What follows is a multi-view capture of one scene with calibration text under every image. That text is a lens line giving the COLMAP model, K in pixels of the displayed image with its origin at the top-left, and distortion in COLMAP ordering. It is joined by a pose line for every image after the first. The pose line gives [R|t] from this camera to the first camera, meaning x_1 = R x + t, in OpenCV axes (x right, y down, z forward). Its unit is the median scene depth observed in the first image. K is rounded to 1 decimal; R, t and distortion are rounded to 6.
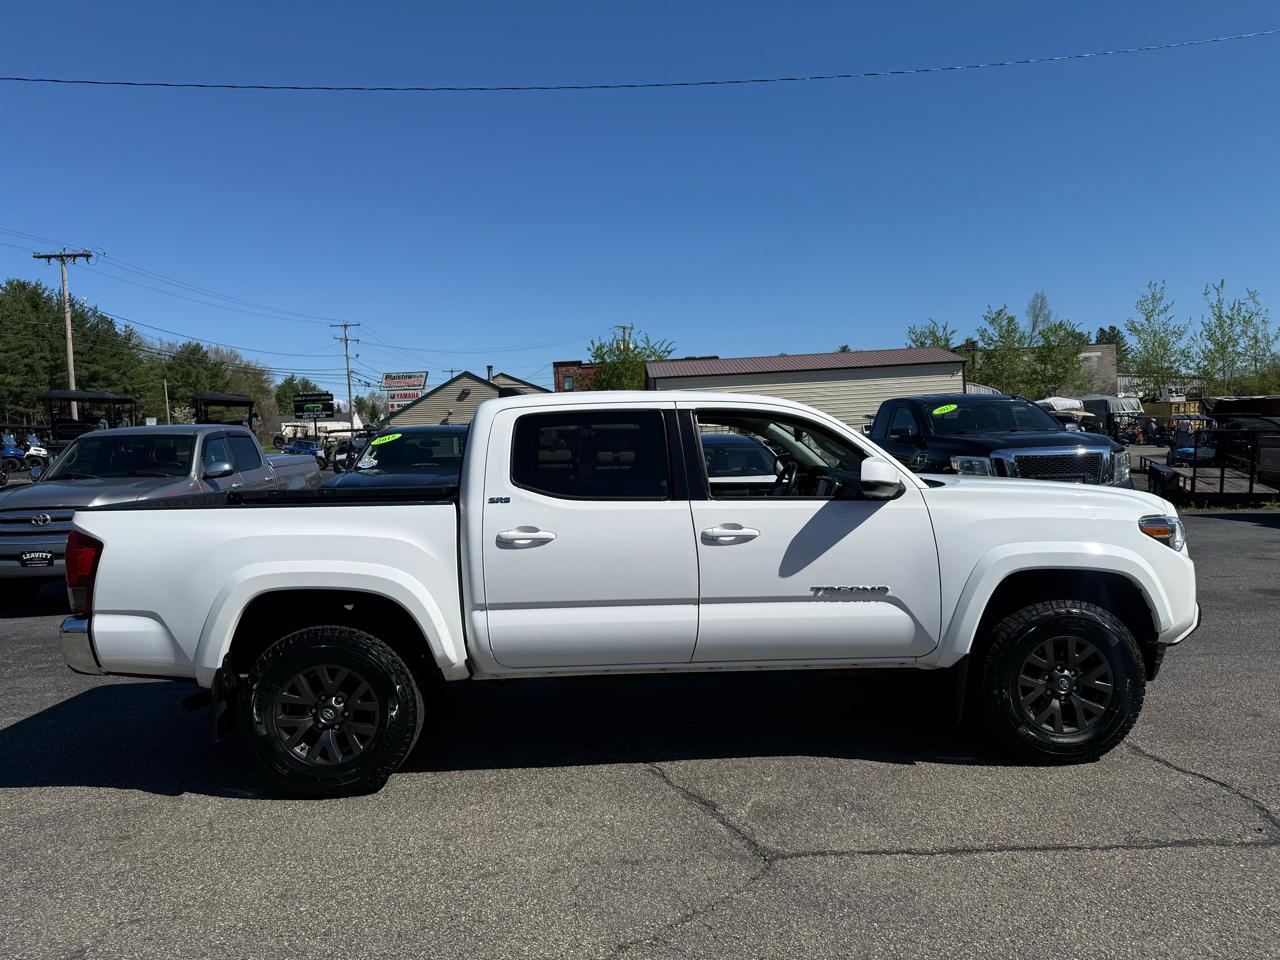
lens RADIAL K [[899.2, 0, 639.5], [0, 899.2, 479.2], [0, 0, 1]] dist [0.039899, -0.048192]
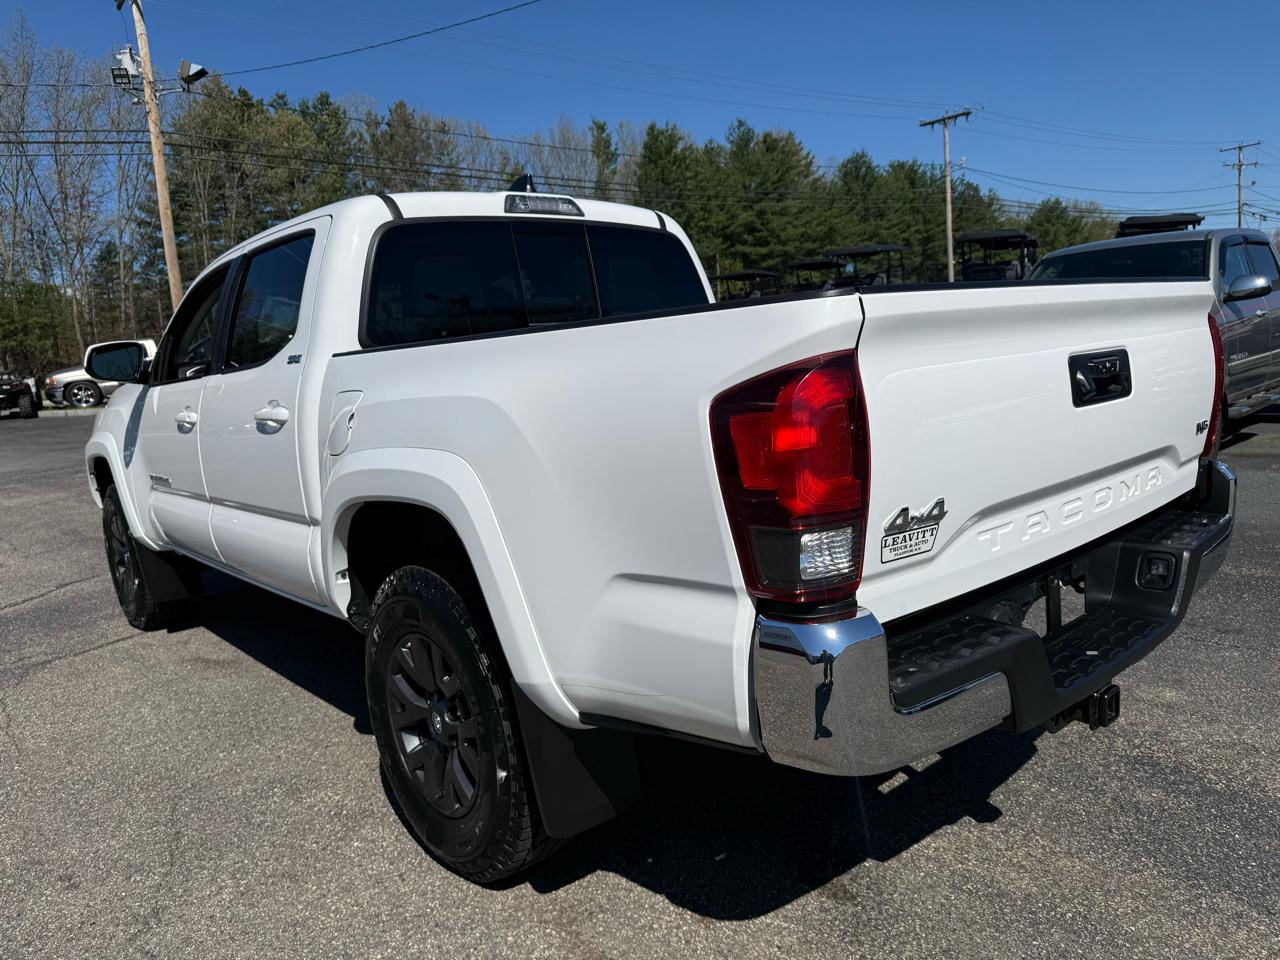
lens RADIAL K [[899.2, 0, 635.1], [0, 899.2, 481.5], [0, 0, 1]] dist [0.039899, -0.048192]
pose [[0.639236, 0.095827, -0.763017, -0.322599], [0.020706, 0.989701, 0.141642, 0.054946], [0.768732, -0.106342, 0.630669, 0.418511]]
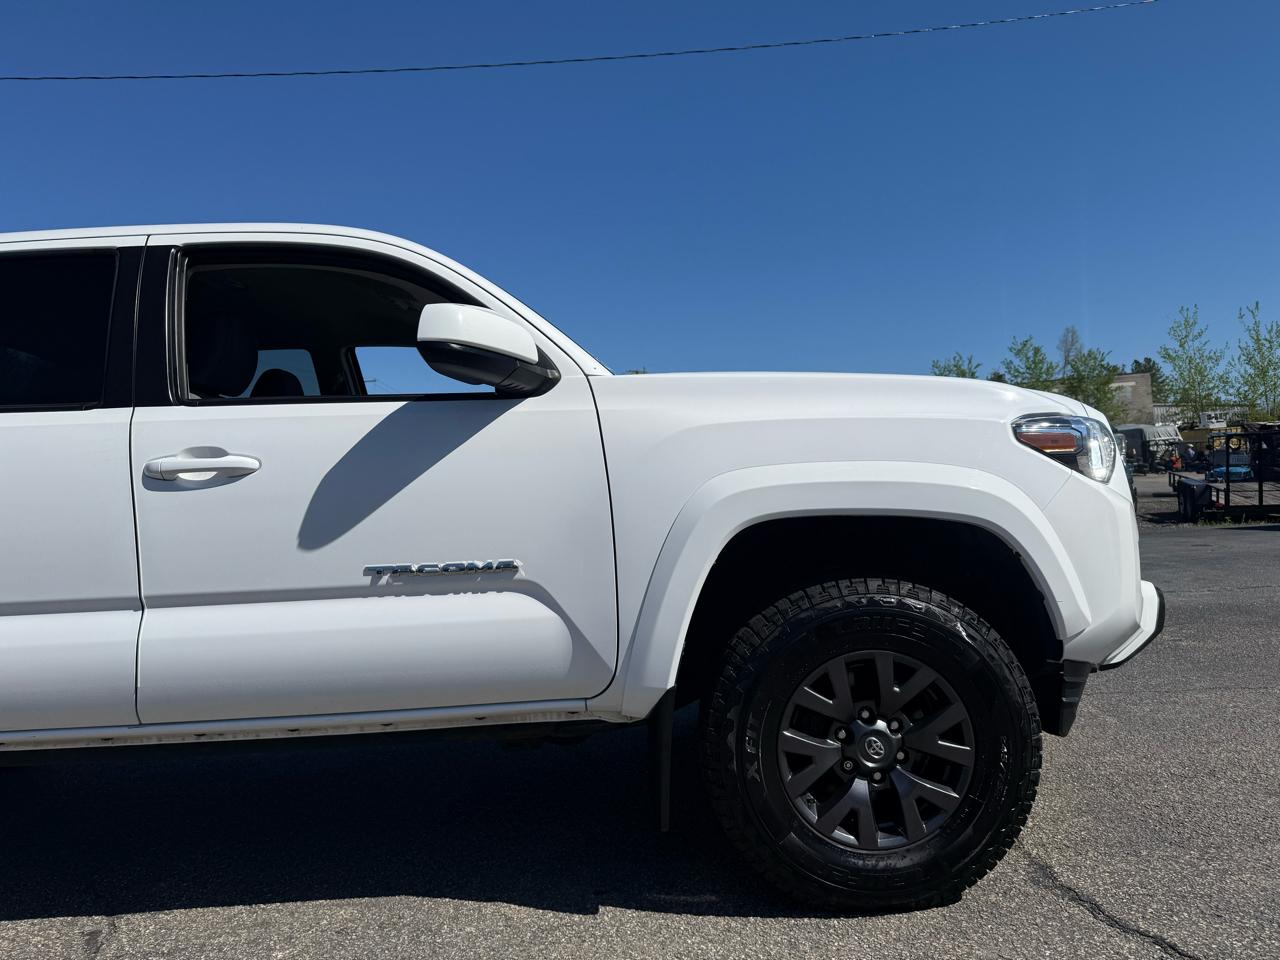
lens RADIAL K [[899.2, 0, 644.2], [0, 899.2, 484.2], [0, 0, 1]] dist [0.039899, -0.048192]
pose [[0.998926, -0.030625, -0.034776, 0.293151], [0.028746, 0.998164, -0.053321, 0.083492], [0.036345, 0.052265, 0.997972, 0.394554]]
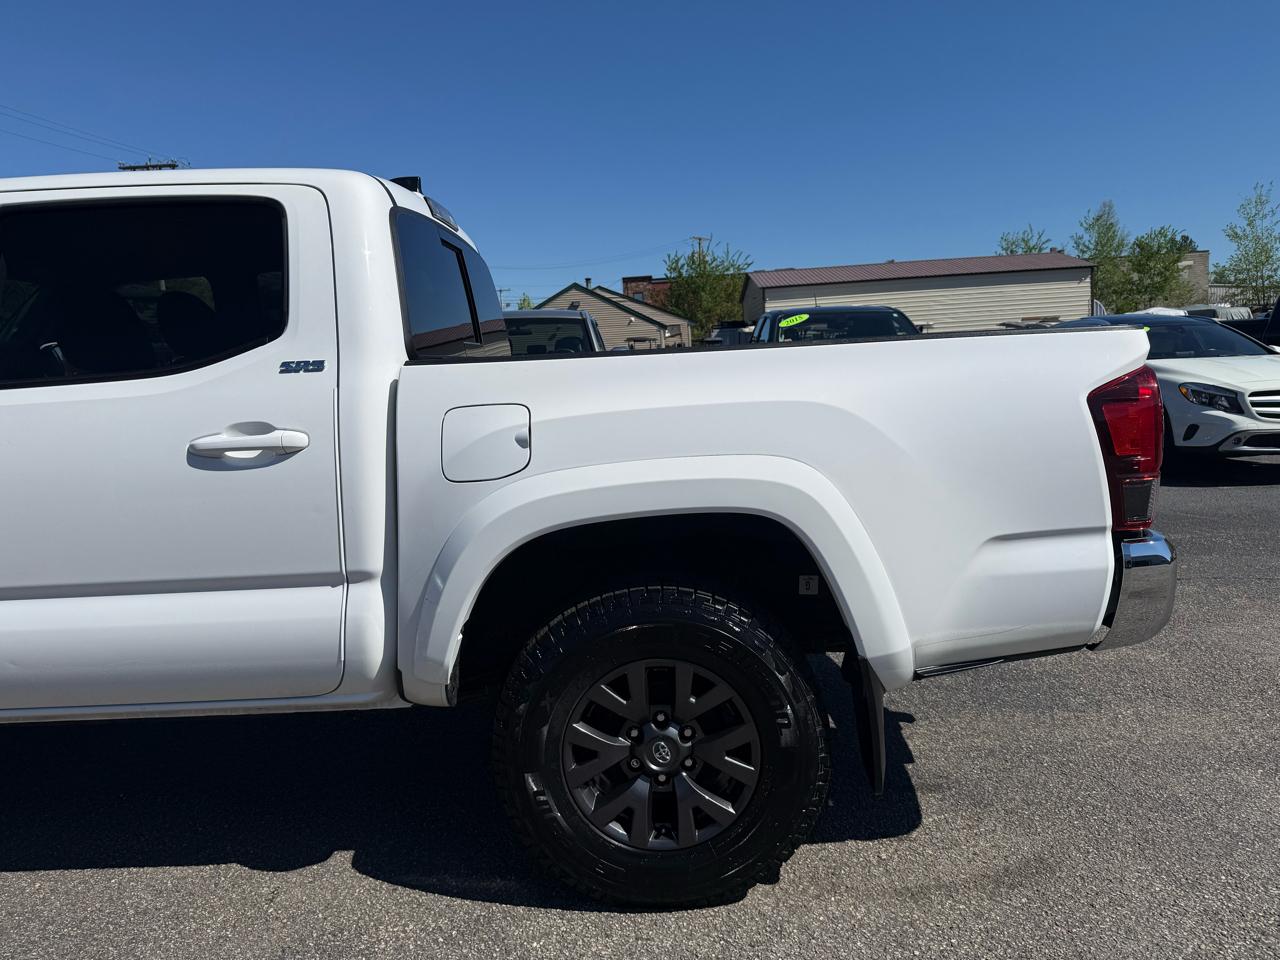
lens RADIAL K [[899.2, 0, 644.4], [0, 899.2, 480.5], [0, 0, 1]] dist [0.039899, -0.048192]
pose [[0.999515, -0.004078, -0.030874, -0.669203], [0.006721, 0.996274, 0.085977, 0.070503], [0.030409, -0.086142, 0.995819, 0.222026]]
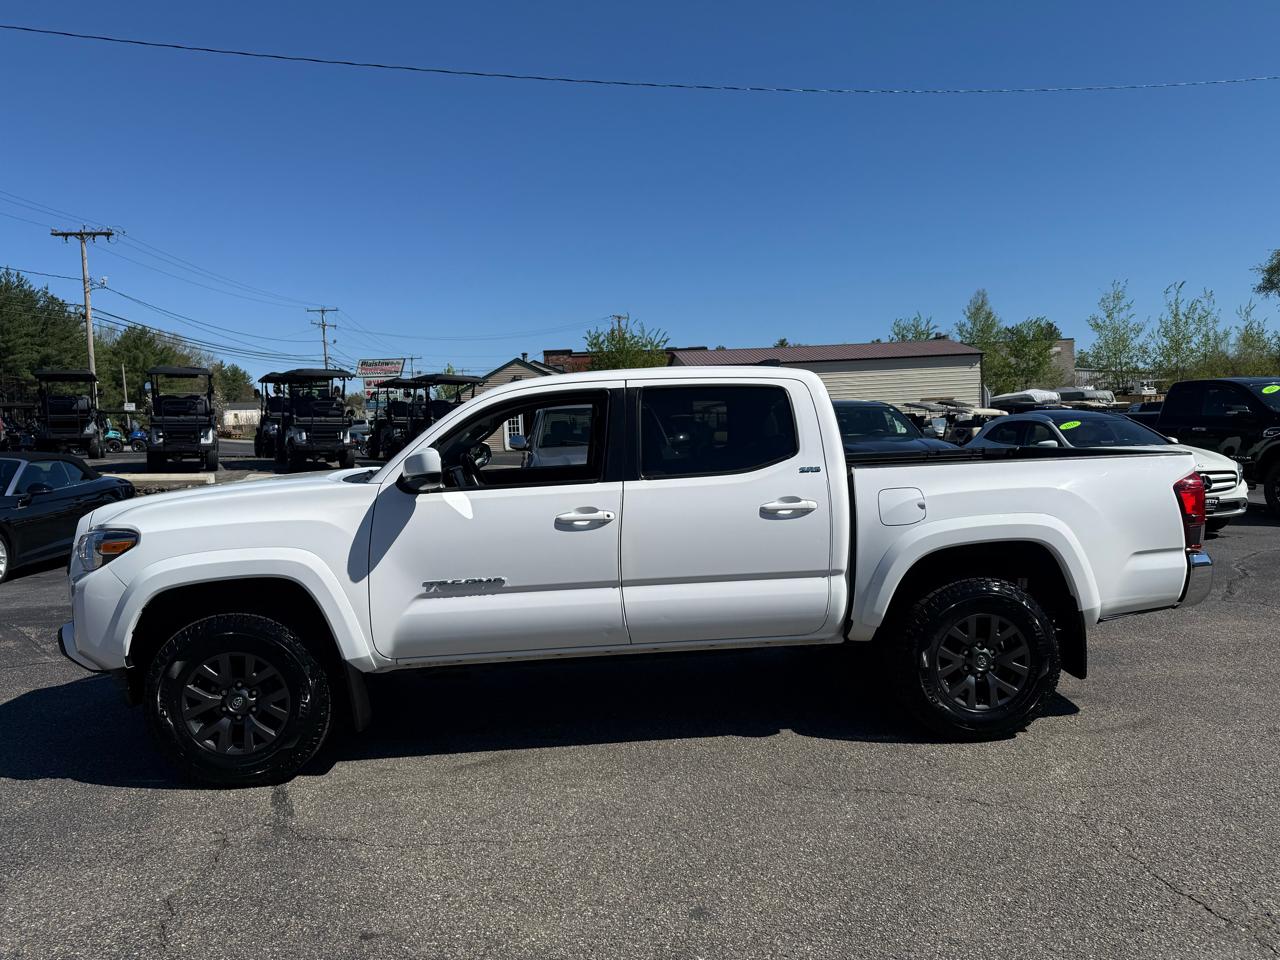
lens RADIAL K [[899.2, 0, 642.4], [0, 899.2, 478.9], [0, 0, 1]] dist [0.039899, -0.048192]
pose [[0.996666, 0.000230, 0.081591, -1.027387], [-0.000981, 0.999958, 0.009159, 0.055988], [-0.081585, -0.009209, 0.996624, -0.154242]]
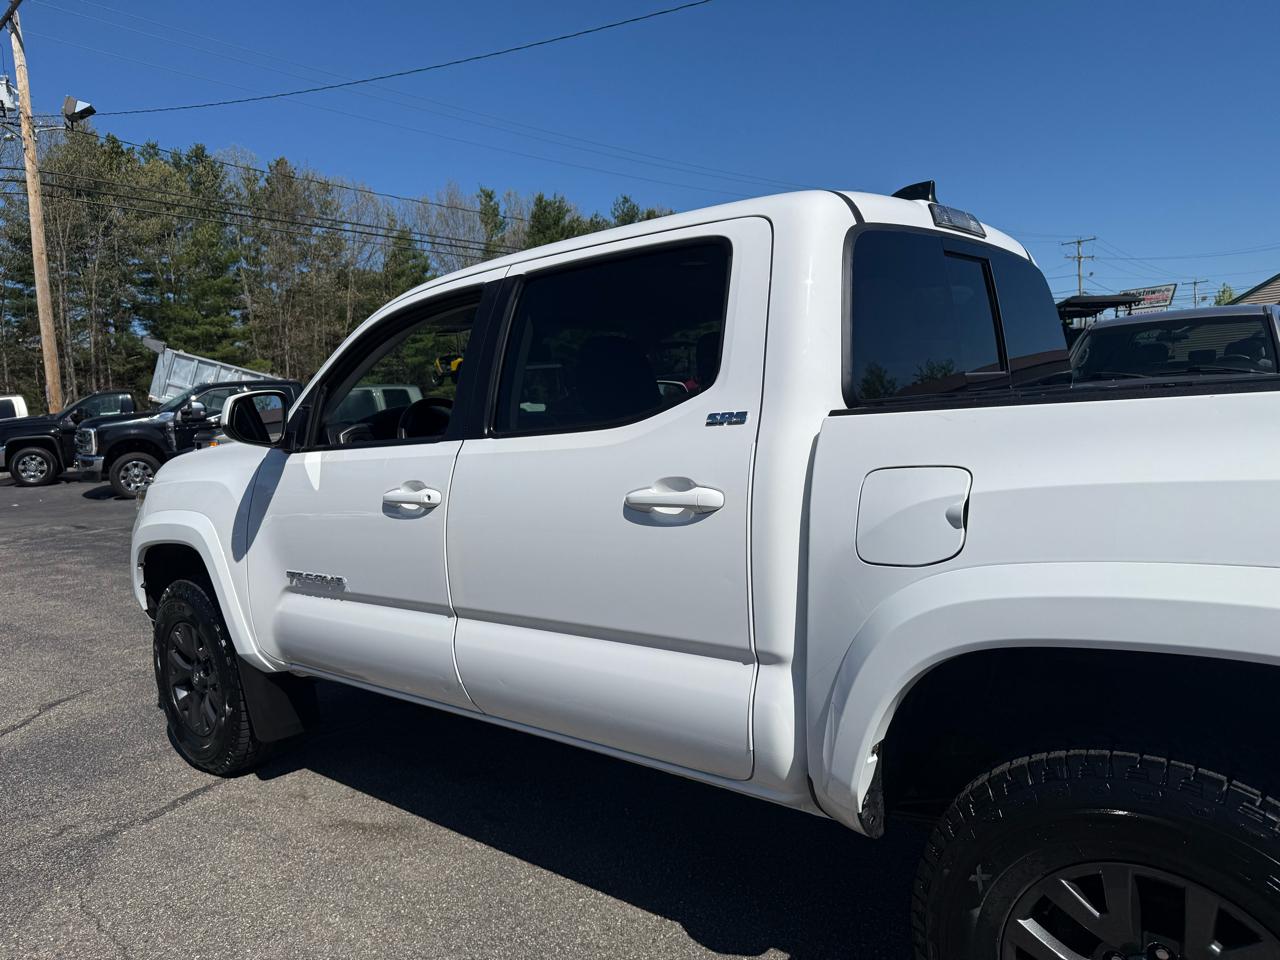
lens RADIAL K [[899.2, 0, 643.1], [0, 899.2, 485.2], [0, 0, 1]] dist [0.039899, -0.048192]
pose [[0.745551, 0.045144, -0.664918, -0.620313], [0.005696, 0.997235, 0.074092, 0.054823], [0.666425, -0.059027, 0.743232, 0.322296]]
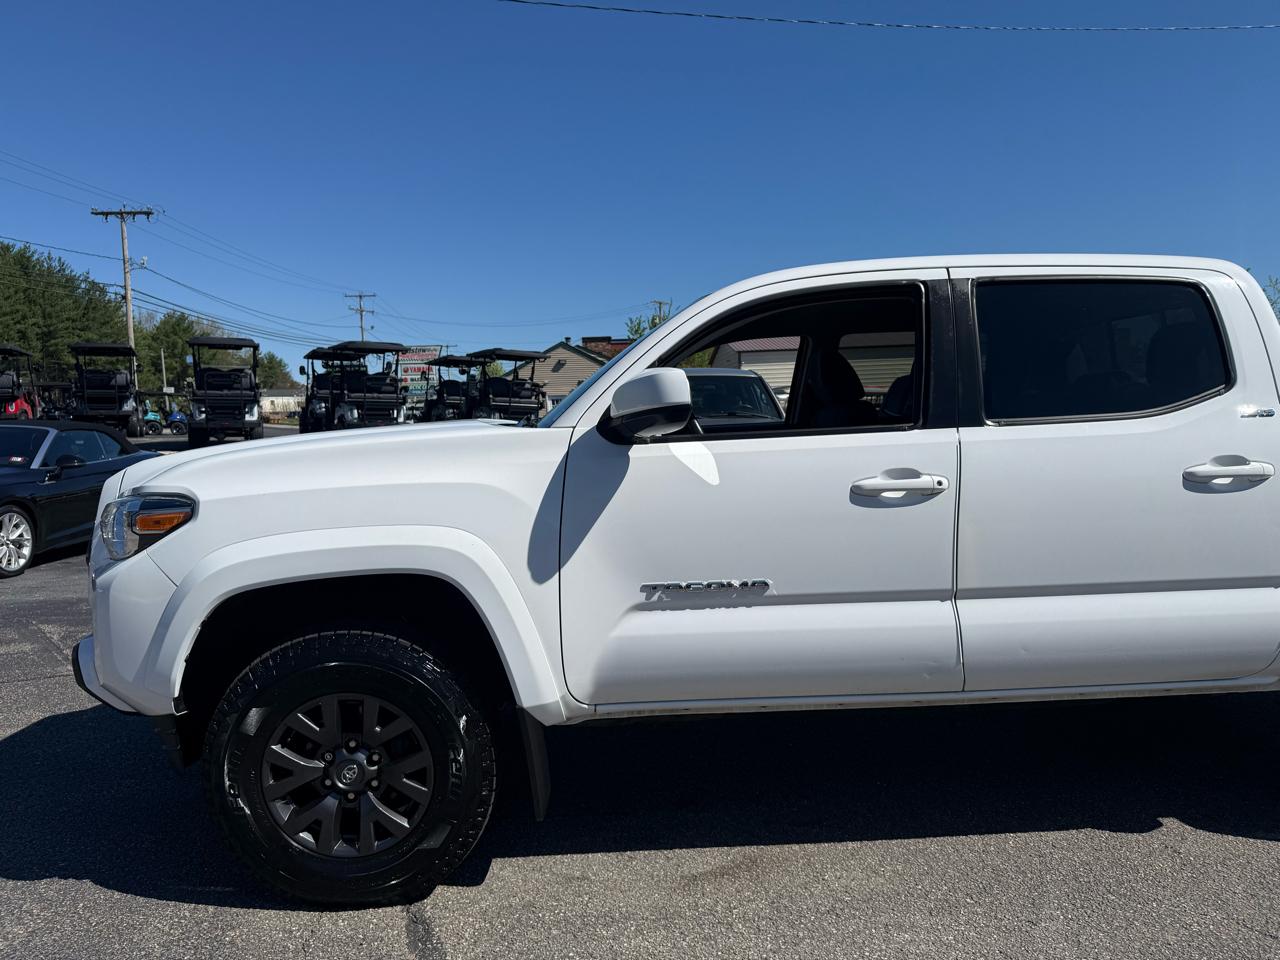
lens RADIAL K [[899.2, 0, 641.4], [0, 899.2, 482.3], [0, 0, 1]] dist [0.039899, -0.048192]
pose [[0.998780, 0.010281, 0.048293, -1.167561], [-0.011379, 0.999682, 0.022515, 0.084346], [-0.048046, -0.023037, 0.998579, 0.134534]]
